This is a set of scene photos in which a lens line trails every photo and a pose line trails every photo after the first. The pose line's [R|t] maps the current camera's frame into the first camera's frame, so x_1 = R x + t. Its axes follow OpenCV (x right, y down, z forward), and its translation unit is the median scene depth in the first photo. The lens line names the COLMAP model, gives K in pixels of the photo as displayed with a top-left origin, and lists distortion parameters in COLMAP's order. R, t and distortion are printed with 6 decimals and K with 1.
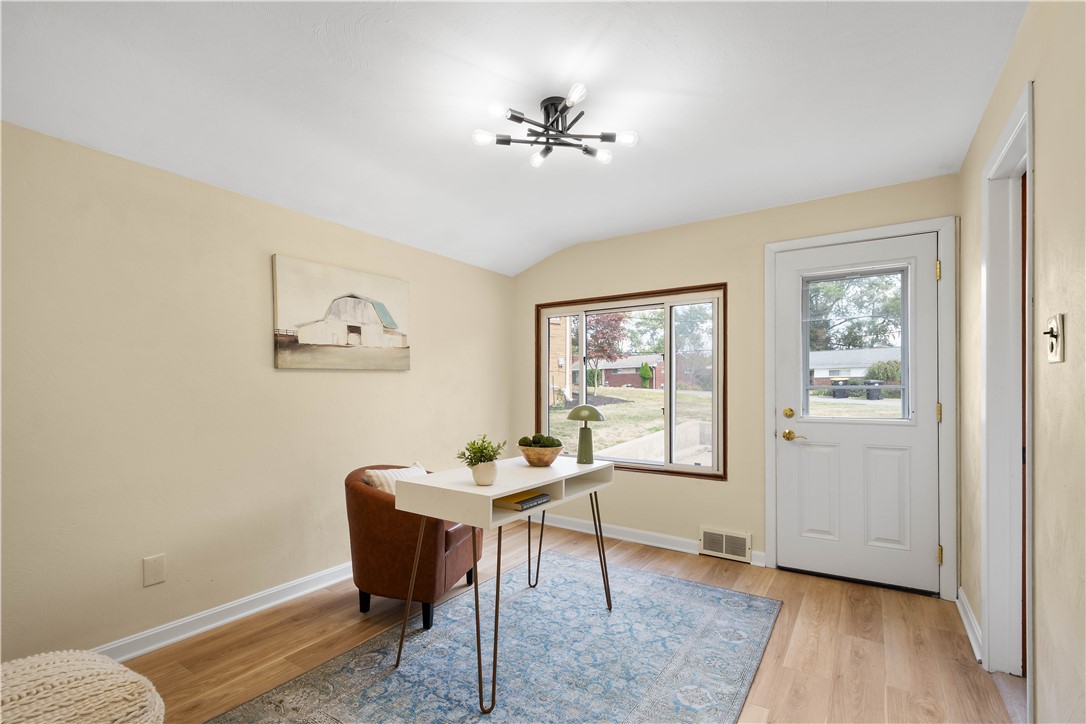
lens RADIAL K [[430.6, 0, 545.6], [0, 430.6, 384.3], [0, 0, 1]] dist [0.000459, -0.000108]
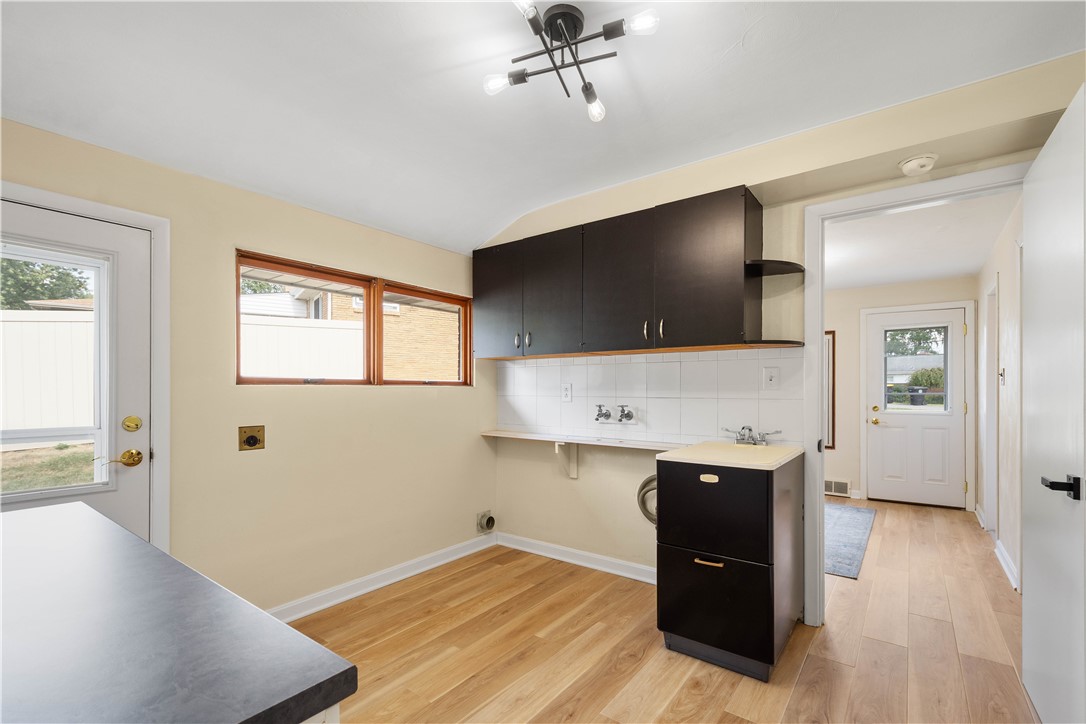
lens RADIAL K [[480.9, 0, 537.3], [0, 480.9, 392.7], [0, 0, 1]] dist [0.027838, 0.000138]
pose [[0.999994, 0.000869, -0.003403, -0.711486], [-0.000850, 0.999983, 0.005796, -0.004836], [0.003408, -0.005793, 0.999977, -0.867979]]
